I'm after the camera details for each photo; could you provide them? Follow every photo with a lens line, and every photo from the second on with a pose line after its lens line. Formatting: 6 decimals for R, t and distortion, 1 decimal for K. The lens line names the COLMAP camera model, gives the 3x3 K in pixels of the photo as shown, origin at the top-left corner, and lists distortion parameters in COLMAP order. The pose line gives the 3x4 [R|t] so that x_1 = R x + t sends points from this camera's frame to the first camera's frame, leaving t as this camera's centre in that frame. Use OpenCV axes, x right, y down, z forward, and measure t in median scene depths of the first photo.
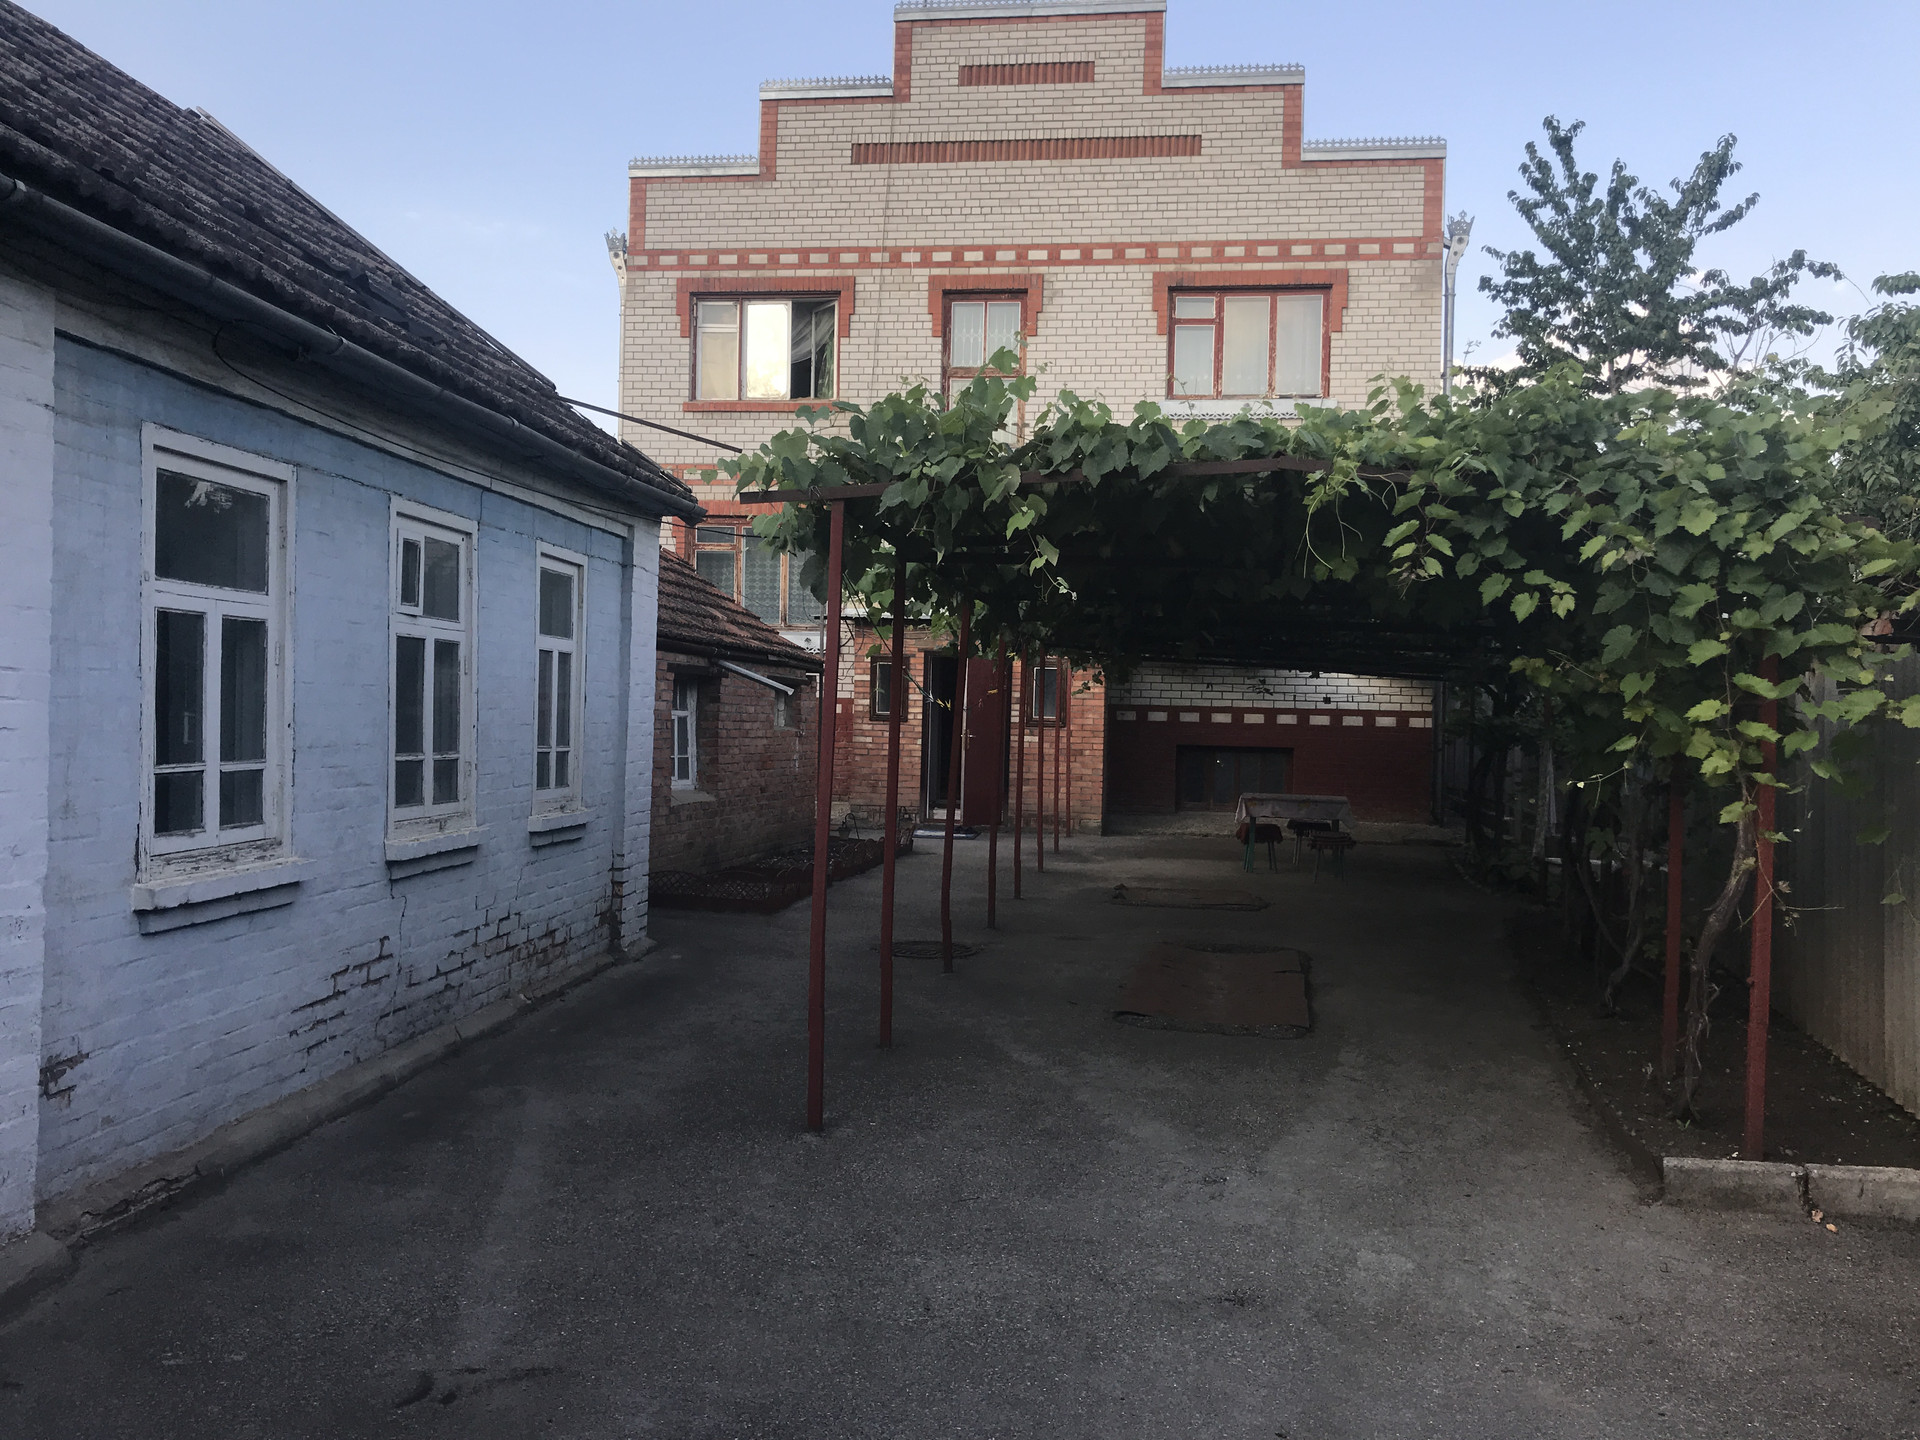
lens RADIAL K [[1574.1, 0, 965.1], [0, 1574.1, 722.8], [0, 0, 1]] dist [0.028569, -0.023573]
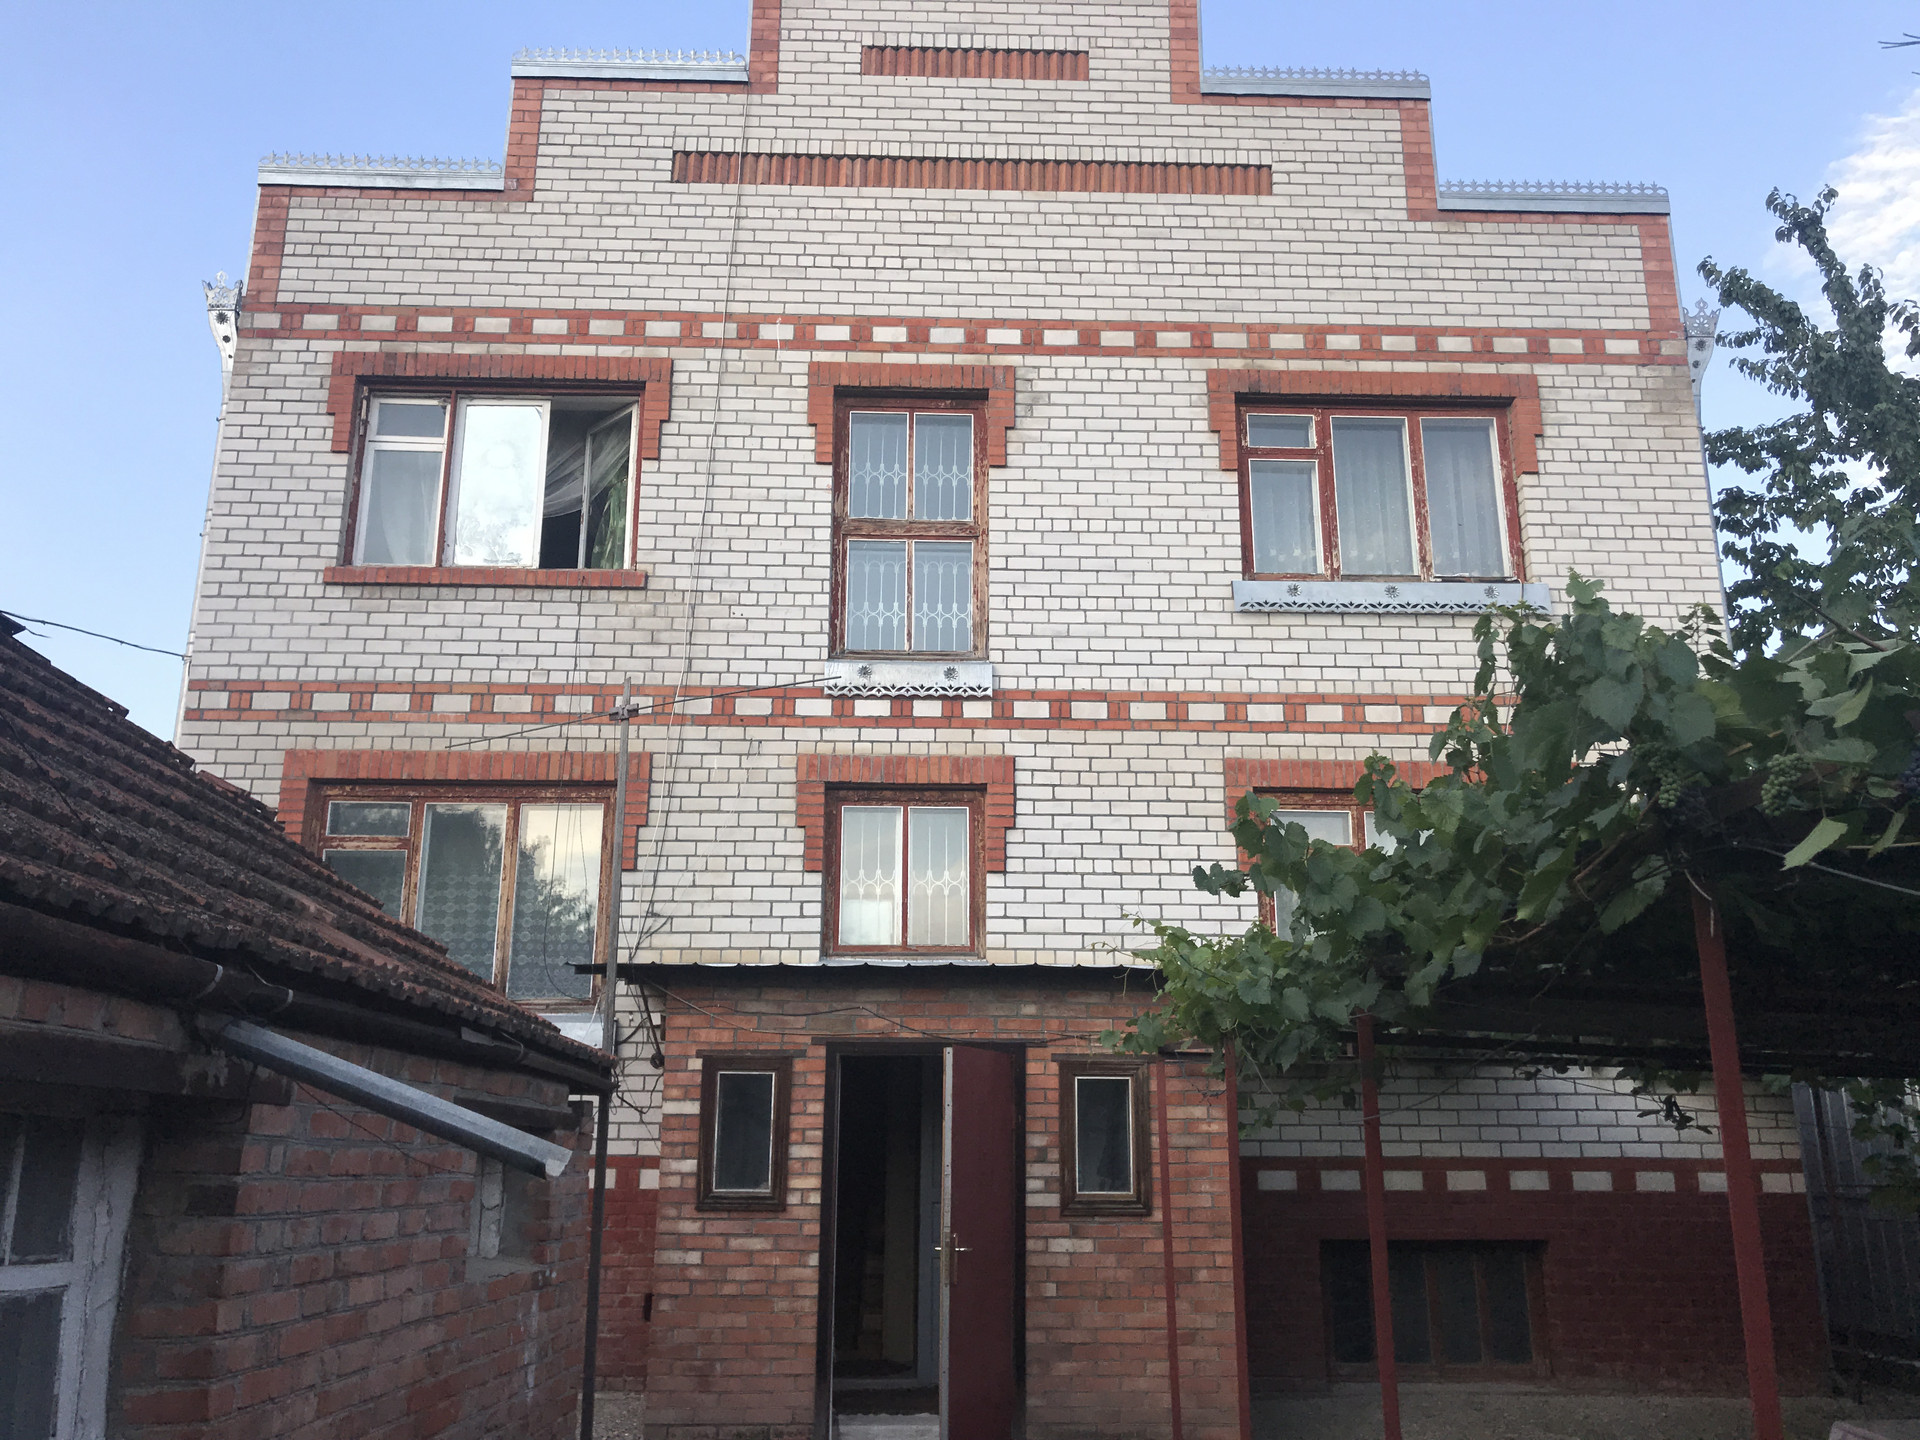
lens RADIAL K [[1574.1, 0, 956.9], [0, 1574.1, 706.6], [0, 0, 1]] dist [0.028569, -0.023573]
pose [[0.985689, 0.025228, 0.166674, -0.062113], [0.022007, 0.961017, -0.275611, -0.012479], [-0.167130, 0.275335, 0.946709, 0.505827]]
